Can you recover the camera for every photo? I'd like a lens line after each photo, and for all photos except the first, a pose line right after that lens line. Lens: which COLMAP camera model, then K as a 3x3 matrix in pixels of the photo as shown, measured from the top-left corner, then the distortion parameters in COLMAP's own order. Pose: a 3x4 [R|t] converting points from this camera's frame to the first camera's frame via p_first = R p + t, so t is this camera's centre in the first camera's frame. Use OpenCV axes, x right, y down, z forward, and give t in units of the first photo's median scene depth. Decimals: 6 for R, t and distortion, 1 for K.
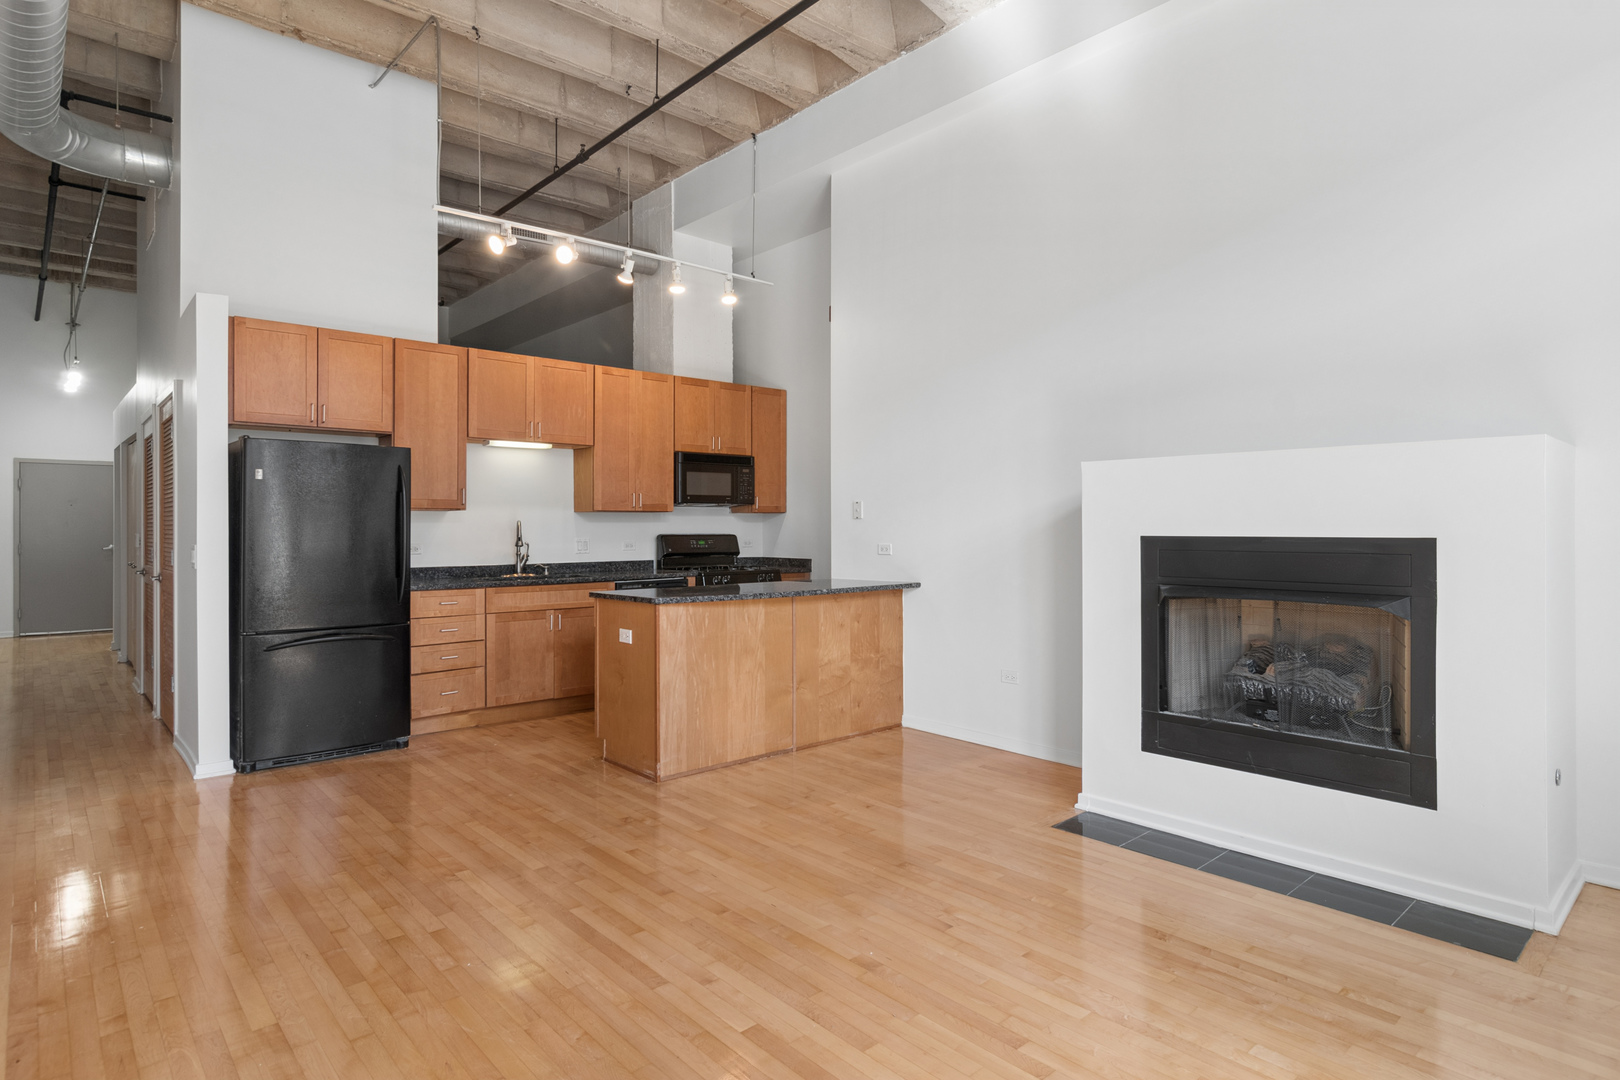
lens RADIAL K [[869.1, 0, 806.7], [0, 869.1, 529.1], [0, 0, 1]] dist [-0.000313, 0.000223]
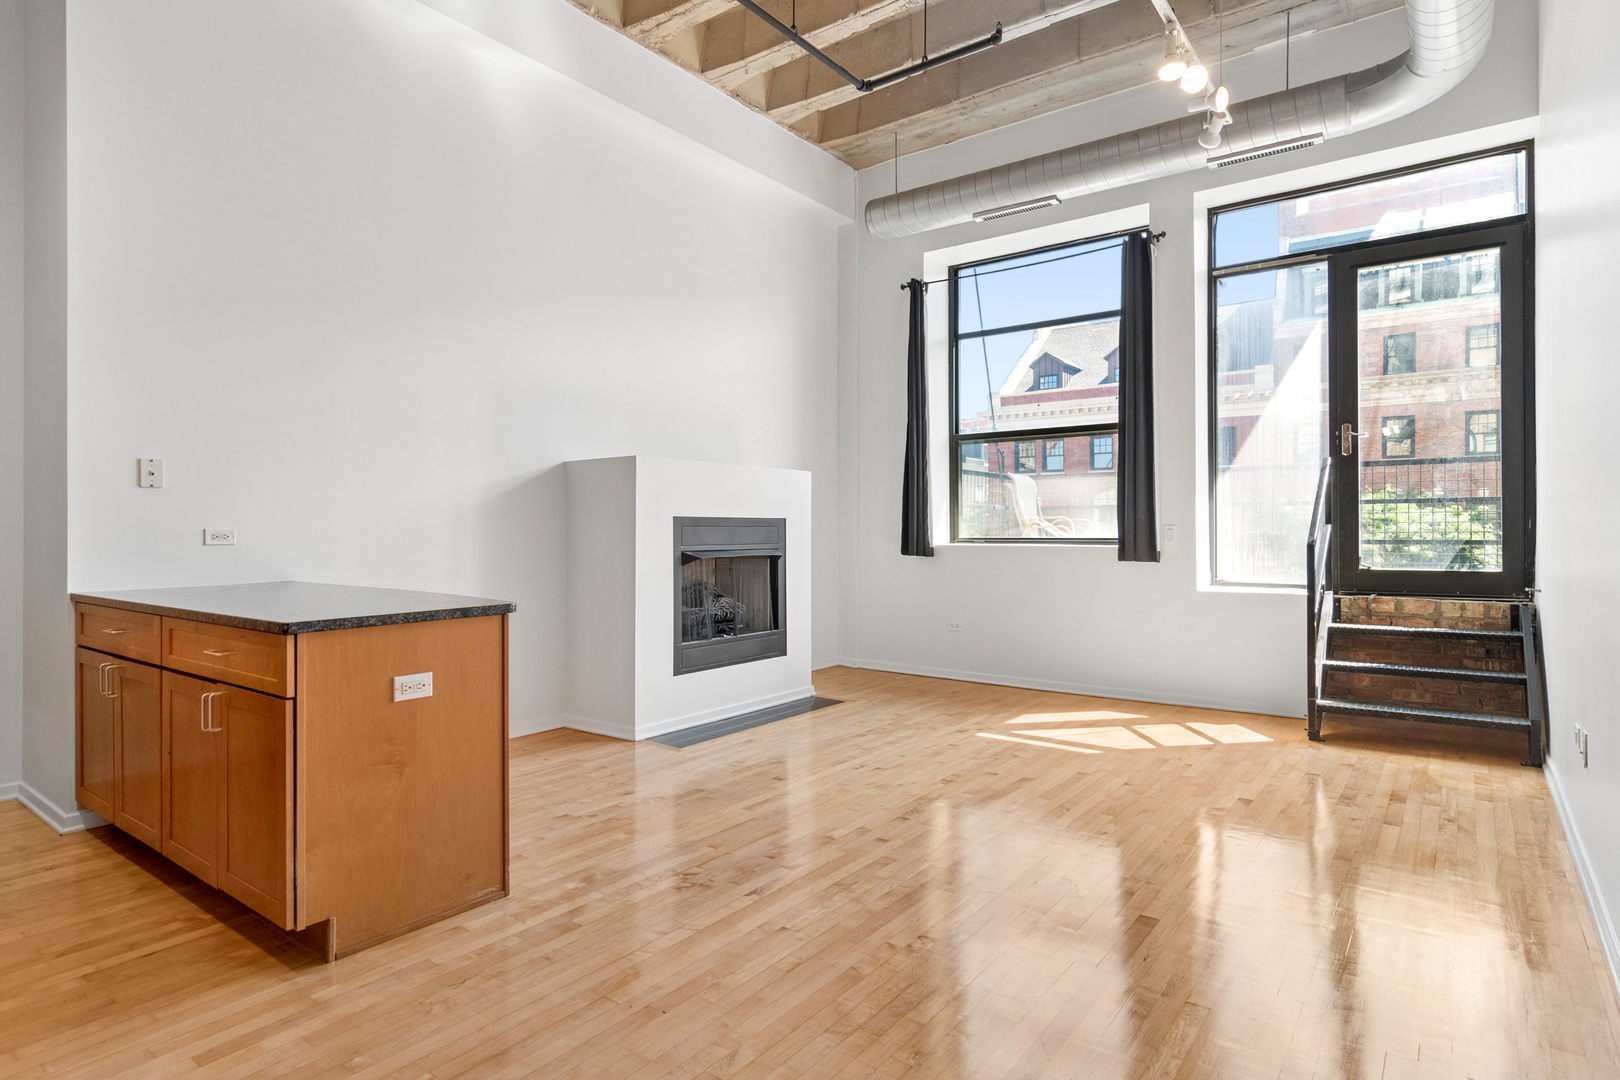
lens RADIAL K [[869.1, 0, 806.7], [0, 869.1, 529.1], [0, 0, 1]] dist [-0.000313, 0.000223]
pose [[-0.192987, 0.003628, 0.981195, -0.608279], [0.004076, 0.999988, -0.002896, 0.020384], [-0.981193, 0.003440, -0.192999, 0.661431]]
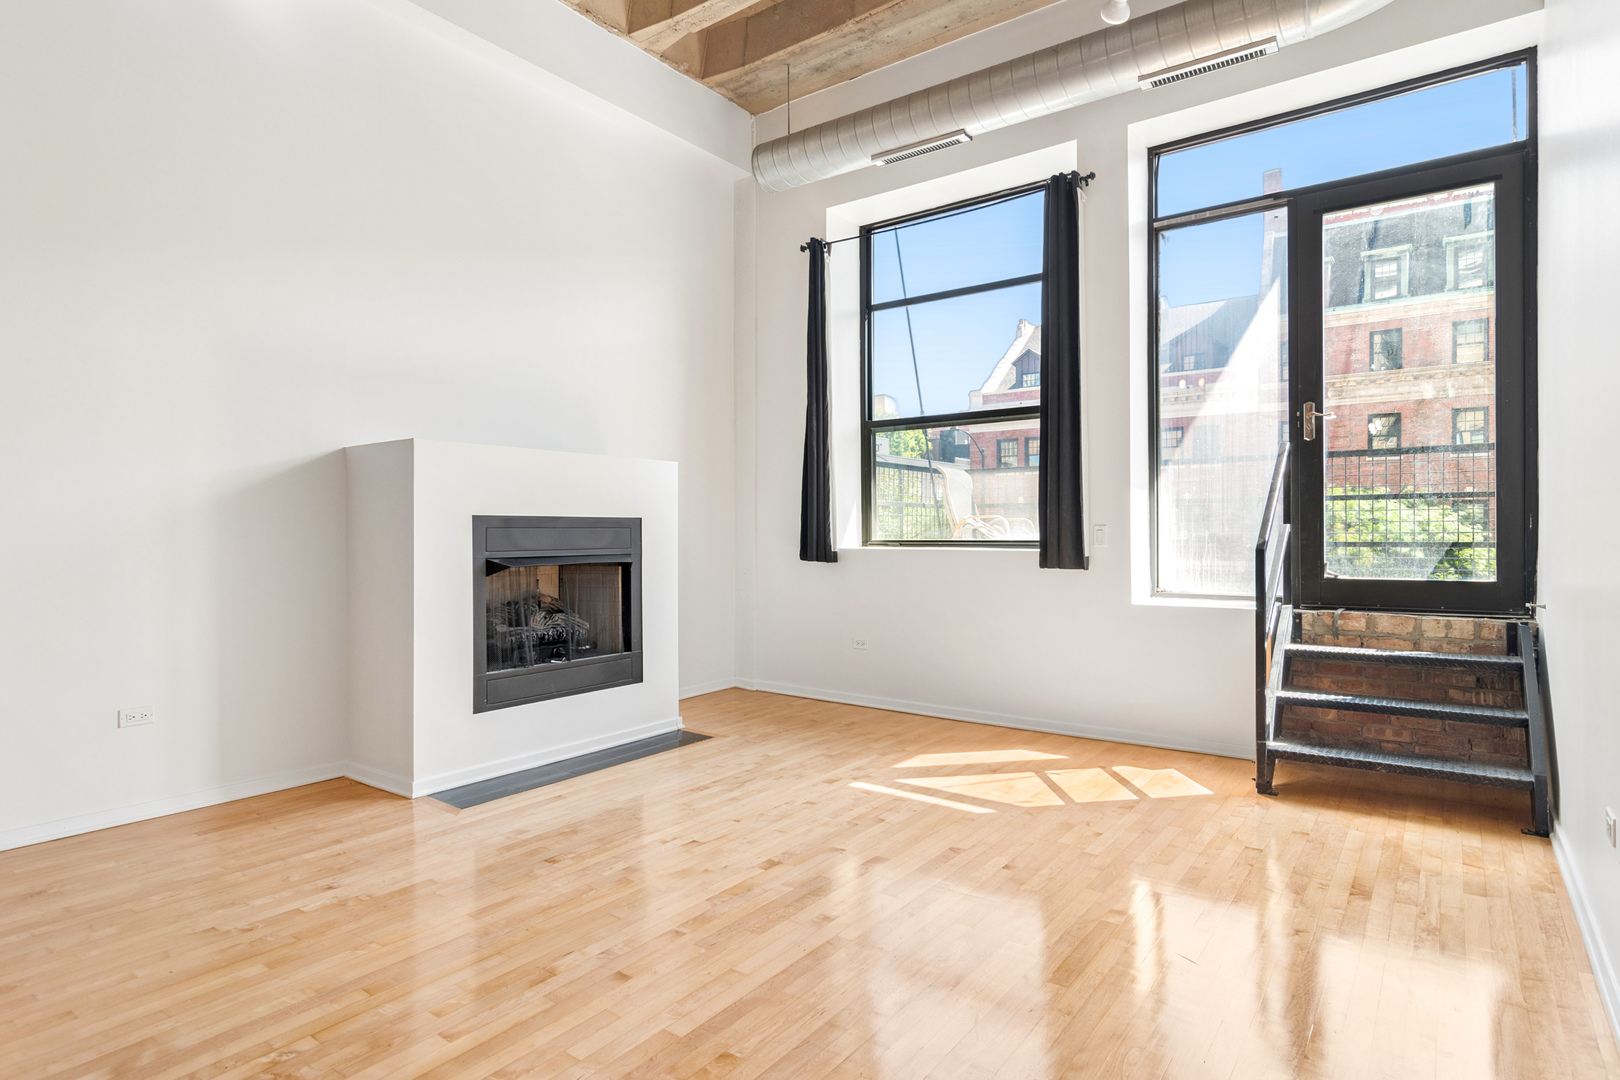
lens RADIAL K [[867.2, 0, 807.9], [0, 867.2, 533.2], [0, 0, 1]] dist [-0.000639, 0.000198]
pose [[-0.202314, -0.000361, 0.979321, -0.471031], [0.005476, 0.999984, 0.001500, 0.019591], [-0.979305, 0.005667, -0.202308, 0.507009]]
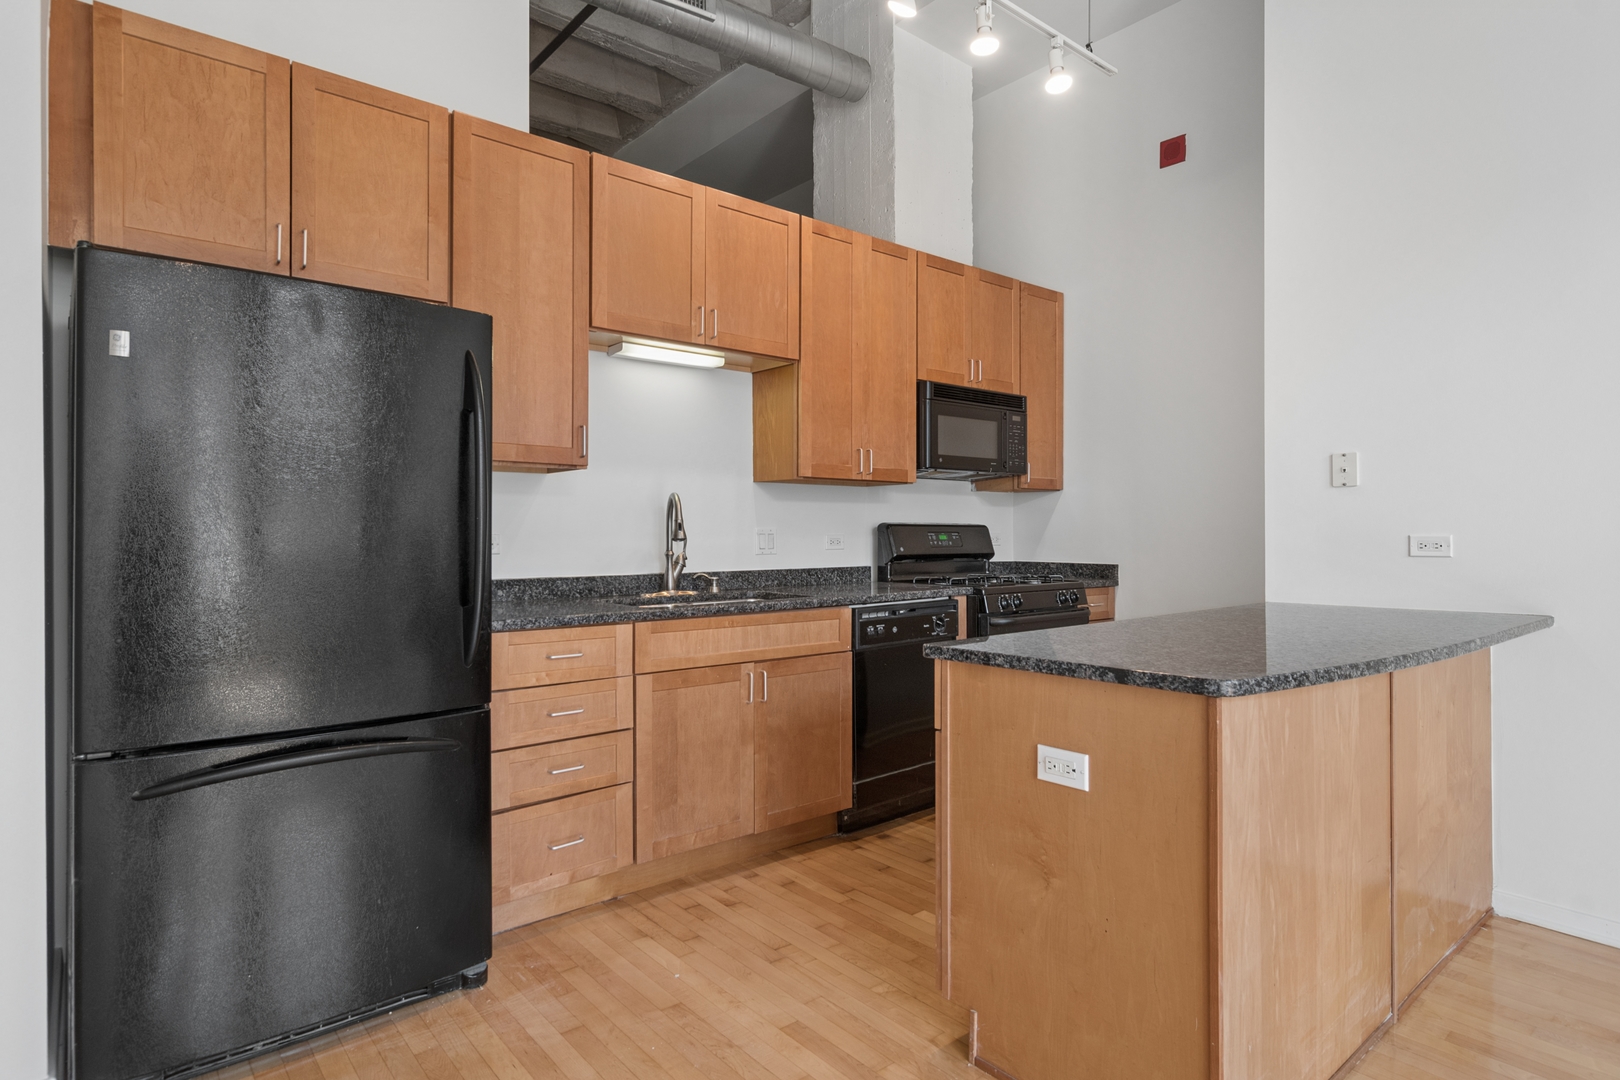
lens RADIAL K [[862.7, 0, 801.8], [0, 862.7, 538.8], [0, 0, 1]] dist [0.003022, 0.000552]
pose [[0.999269, 0.001047, -0.038226, -0.236156], [-0.000879, 0.999990, 0.004404, 0.016759], [0.038230, -0.004367, 0.999259, 0.475215]]
